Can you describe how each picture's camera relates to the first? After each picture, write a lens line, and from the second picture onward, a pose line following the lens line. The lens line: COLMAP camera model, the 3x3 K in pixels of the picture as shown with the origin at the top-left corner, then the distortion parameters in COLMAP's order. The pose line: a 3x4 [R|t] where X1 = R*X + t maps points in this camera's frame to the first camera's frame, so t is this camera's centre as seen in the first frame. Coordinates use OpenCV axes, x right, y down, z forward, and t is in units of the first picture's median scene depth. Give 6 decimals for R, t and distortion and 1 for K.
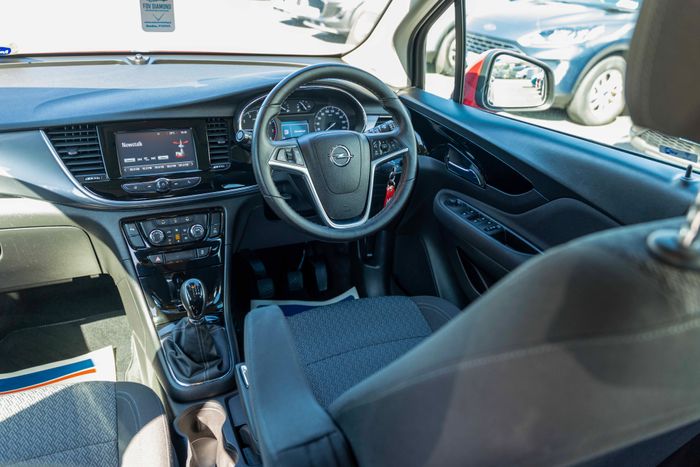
lens RADIAL K [[538.5, 0, 350.0], [0, 538.5, 233.5], [0, 0, 1]] dist [0.006384, 0.003054]
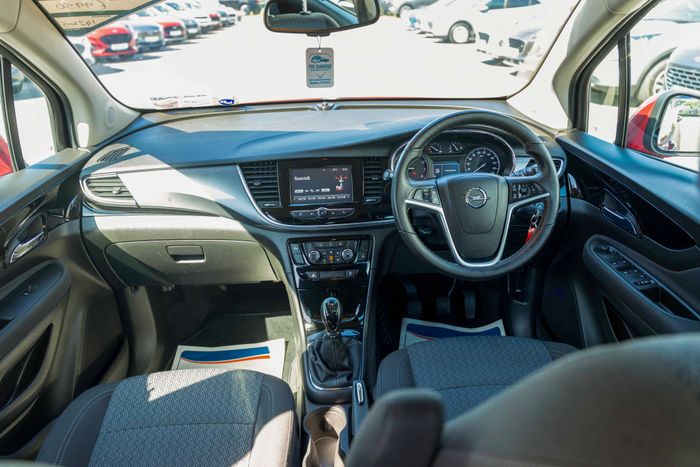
lens RADIAL K [[479.7, 0, 350.0], [0, 479.7, 233.5], [0, 0, 1]] dist [-0.000183, -0.001613]
pose [[0.926130, 0.083233, -0.367908, 0.094402], [-0.095043, 0.995374, -0.014064, -0.035501], [0.365035, 0.047992, 0.929756, 0.045465]]
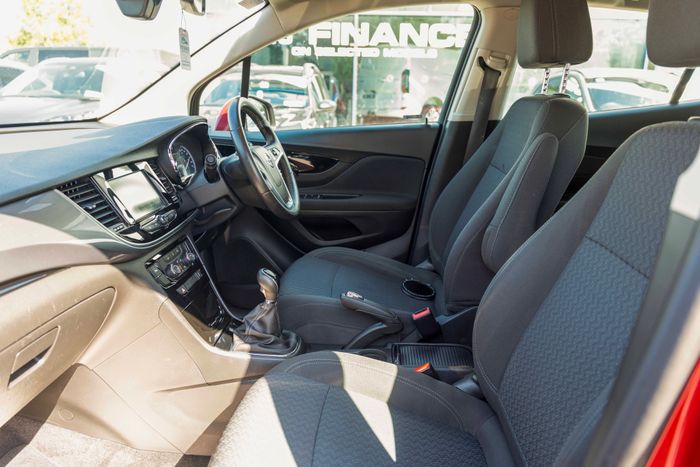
lens RADIAL K [[479.7, 0, 350.0], [0, 479.7, 233.5], [0, 0, 1]] dist [-0.000183, -0.001613]
pose [[0.458413, -0.295291, 0.838249, -0.912957], [0.413222, 0.905856, 0.093128, -0.003900], [-0.786832, 0.303692, 0.537276, 0.215667]]
